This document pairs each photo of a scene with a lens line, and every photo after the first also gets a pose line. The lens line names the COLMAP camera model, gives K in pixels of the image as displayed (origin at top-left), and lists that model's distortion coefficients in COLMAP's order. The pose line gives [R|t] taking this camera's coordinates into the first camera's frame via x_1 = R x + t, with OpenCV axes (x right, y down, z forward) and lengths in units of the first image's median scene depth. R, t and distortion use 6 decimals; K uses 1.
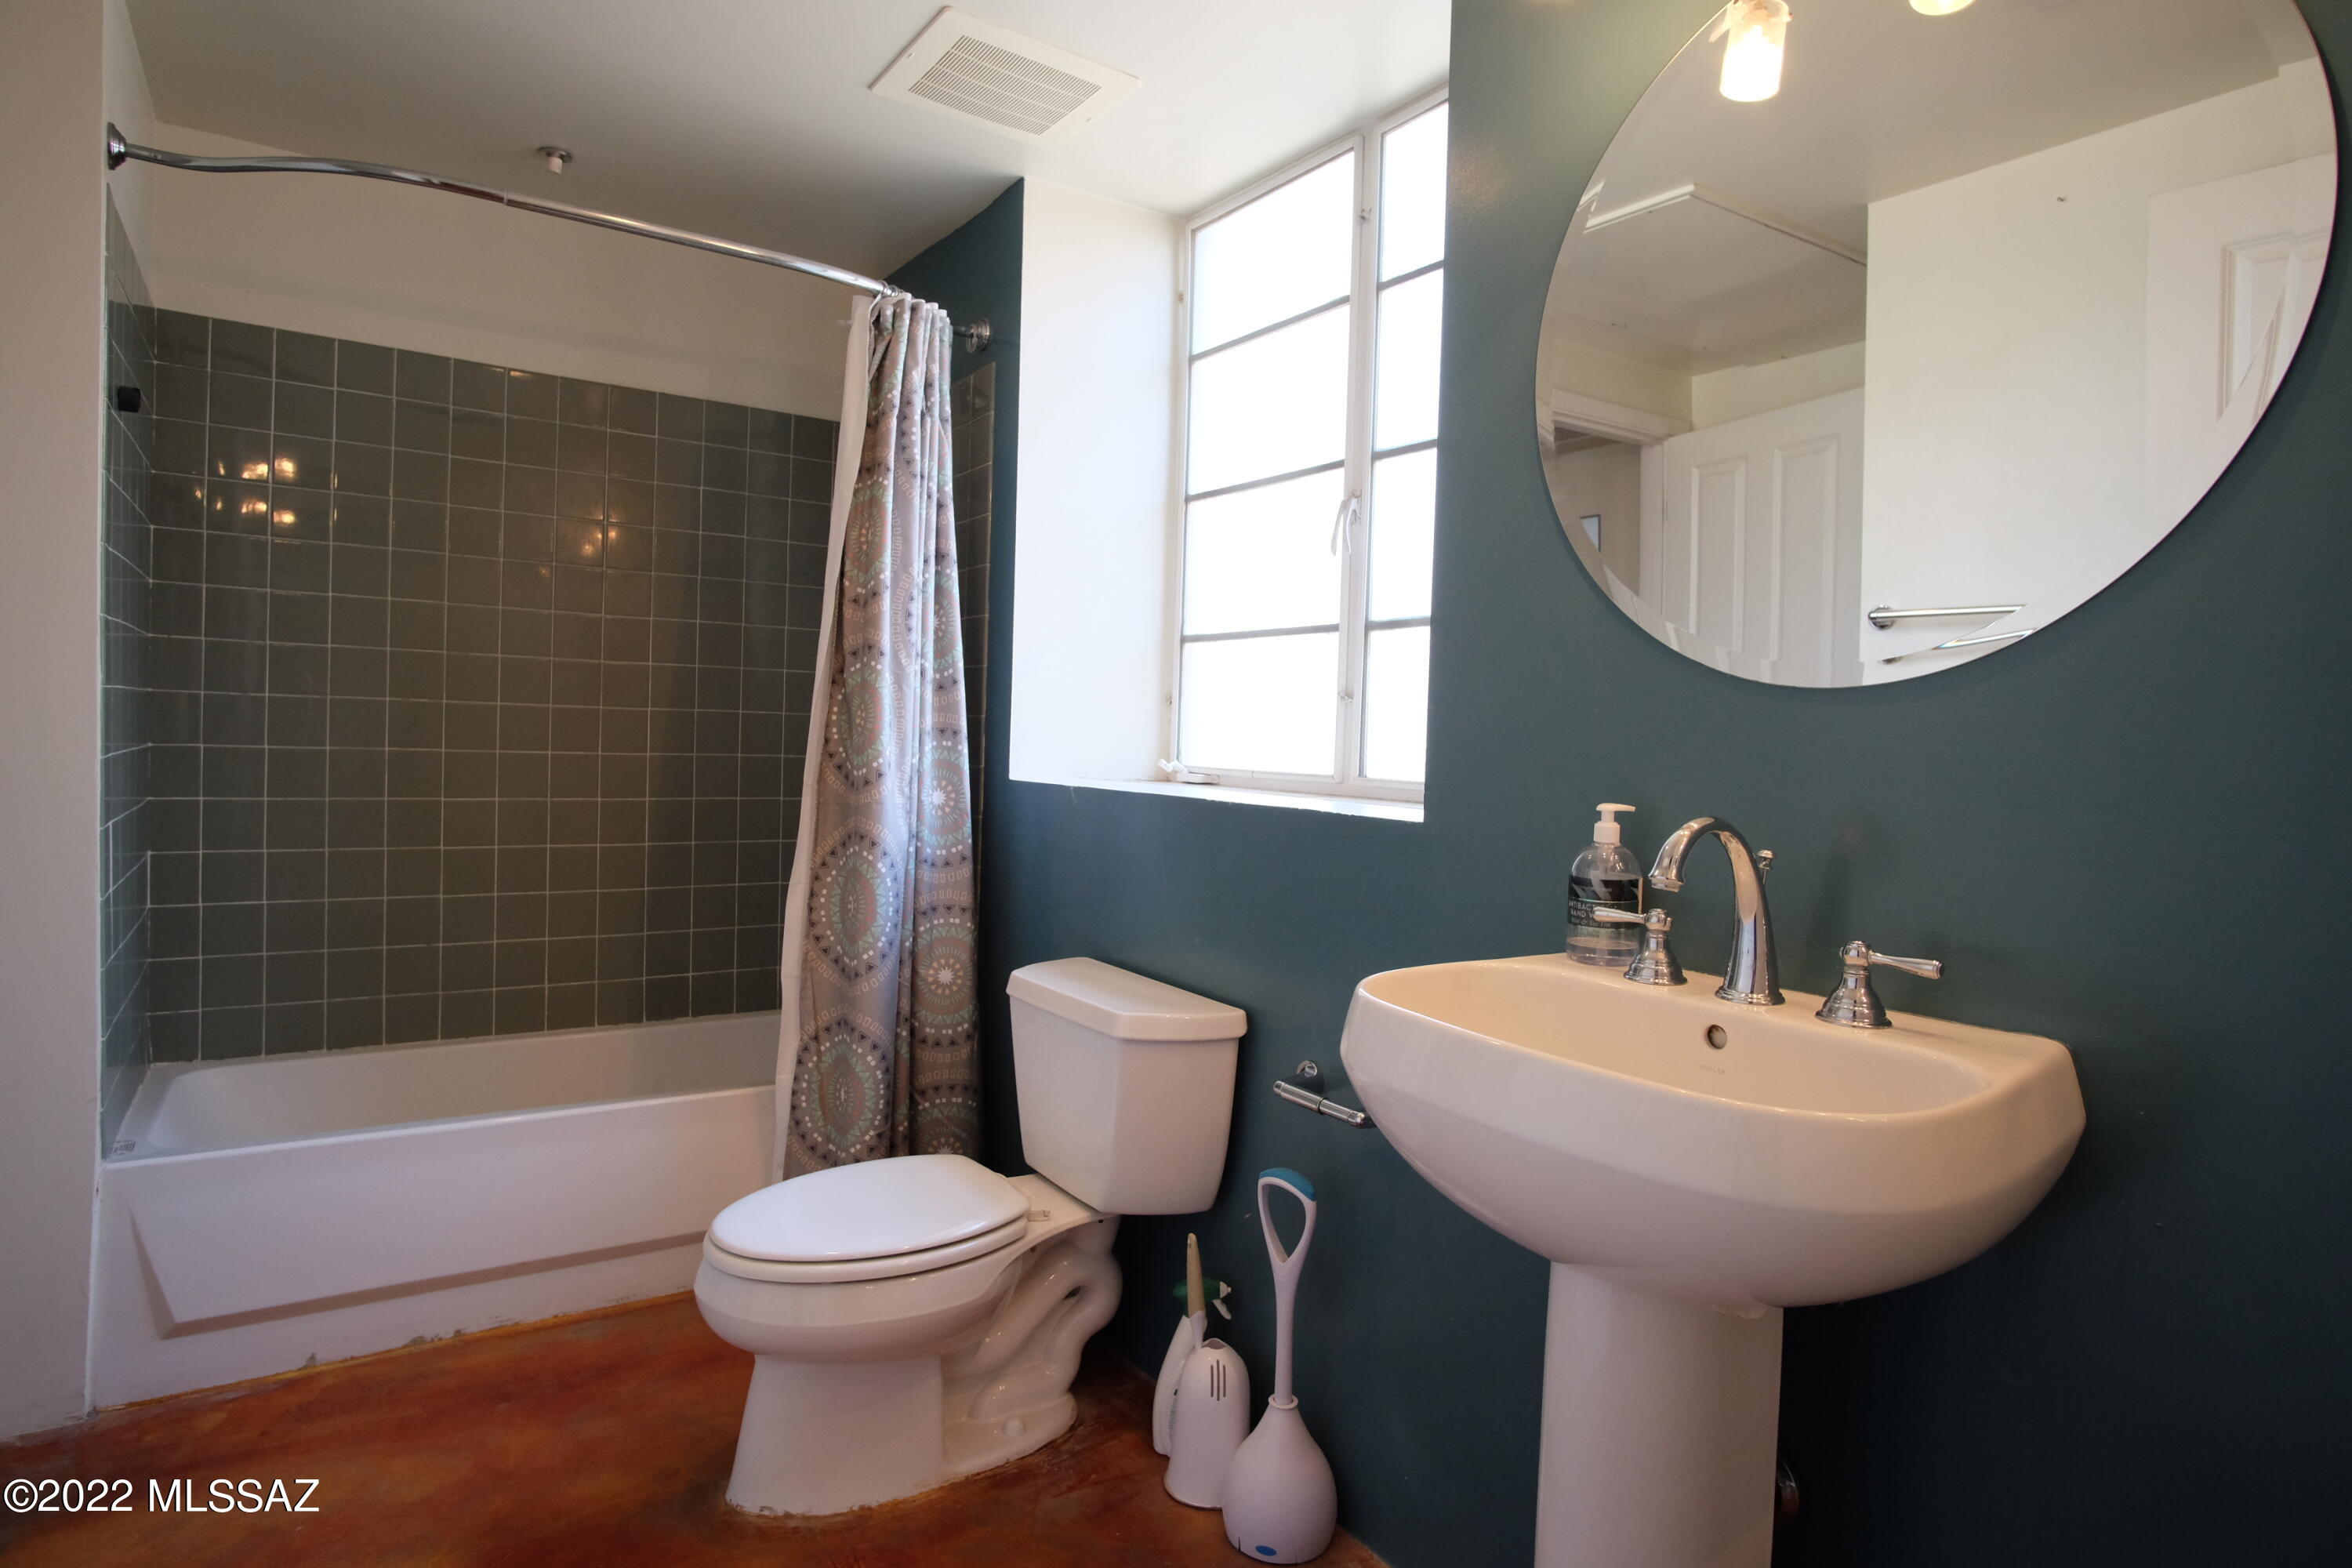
lens RADIAL K [[1266.3, 0, 1178.7], [0, 1266.3, 766.3], [0, 0, 1]] dist [-0.026591, 0.001810]
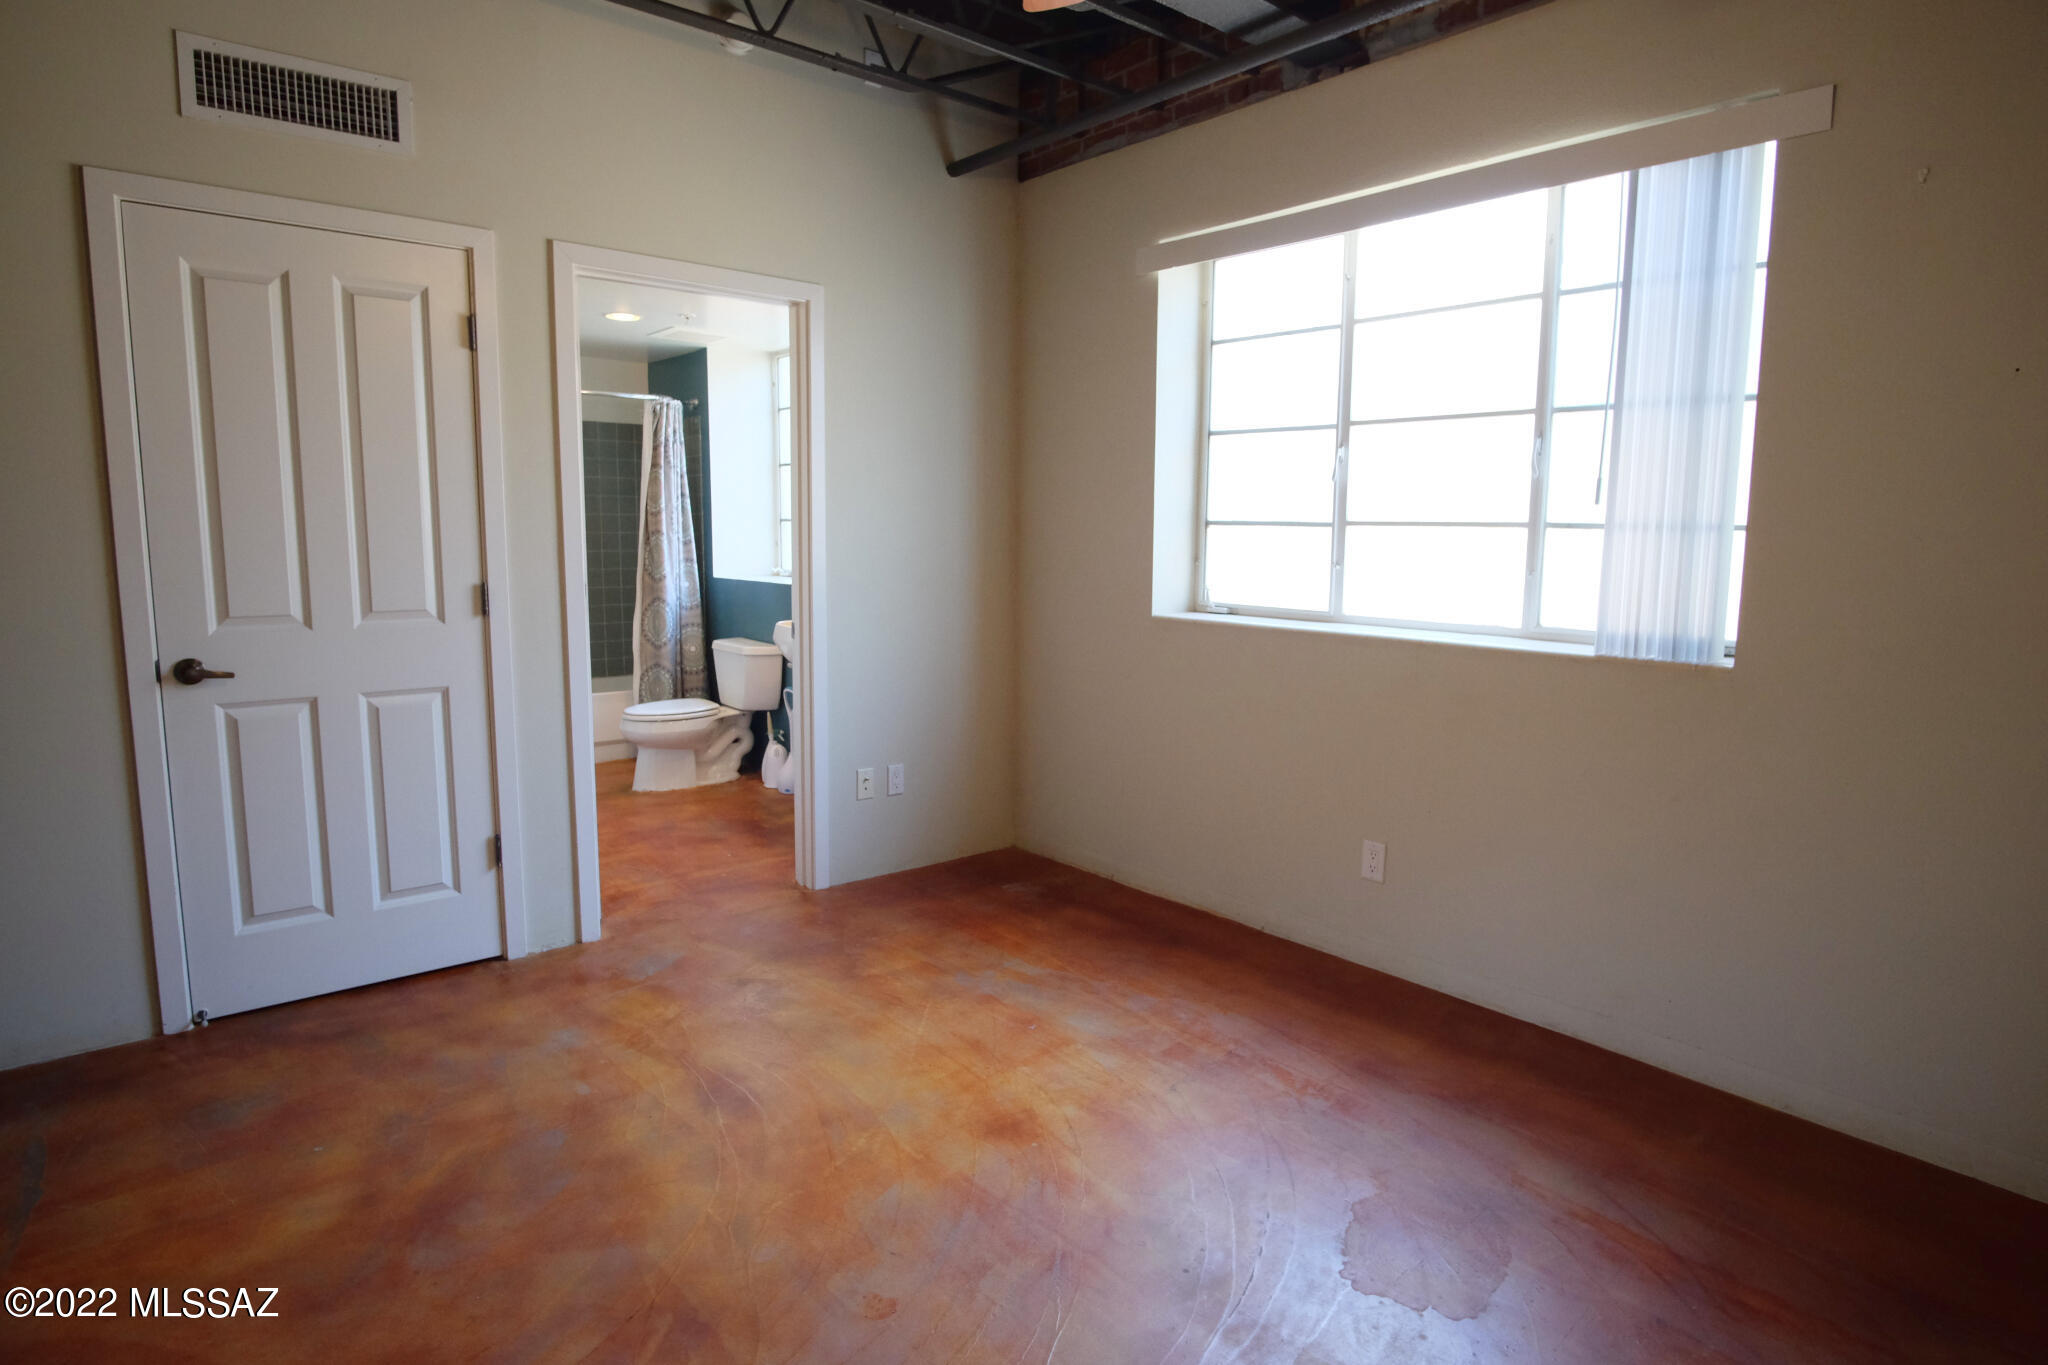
lens RADIAL K [[1102.6, 0, 1026.3], [0, 1102.6, 667.1], [0, 0, 1]] dist [-0.026591, 0.001810]
pose [[0.994969, -0.032710, 0.094697, 0.320700], [0.022219, 0.993706, 0.109795, -0.043641], [-0.097692, -0.107139, 0.989433, -1.496024]]
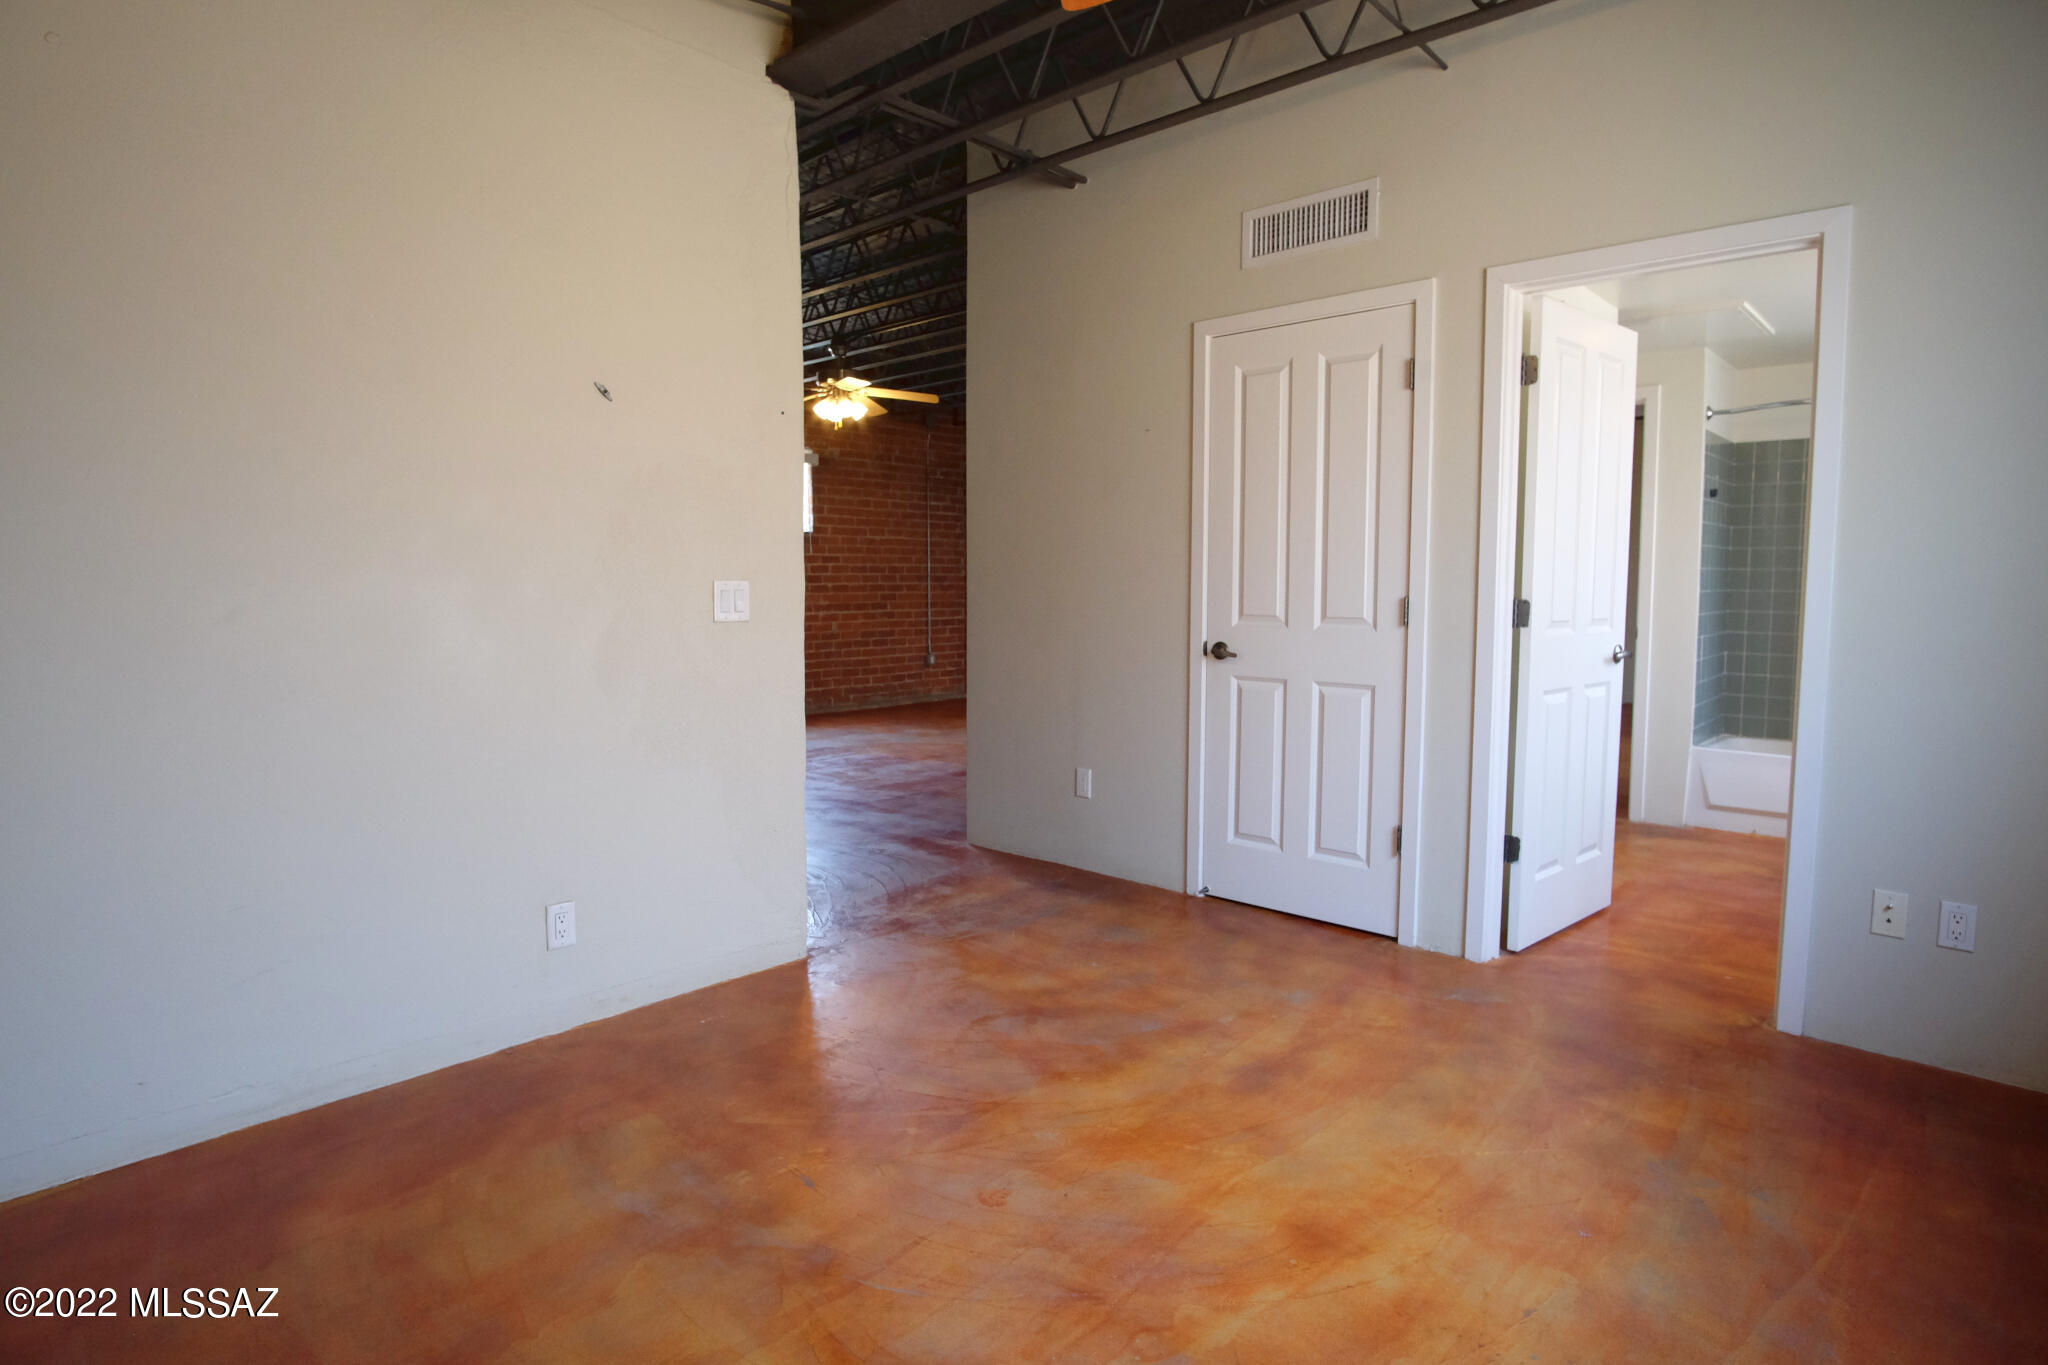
lens RADIAL K [[1102.6, 0, 1026.3], [0, 1102.6, 667.1], [0, 0, 1]] dist [-0.026591, 0.001810]
pose [[0.219132, 0.046311, -0.974596, 1.102499], [-0.015367, 0.998913, 0.044011, 0.020877], [0.975574, 0.005332, 0.219606, -0.953548]]
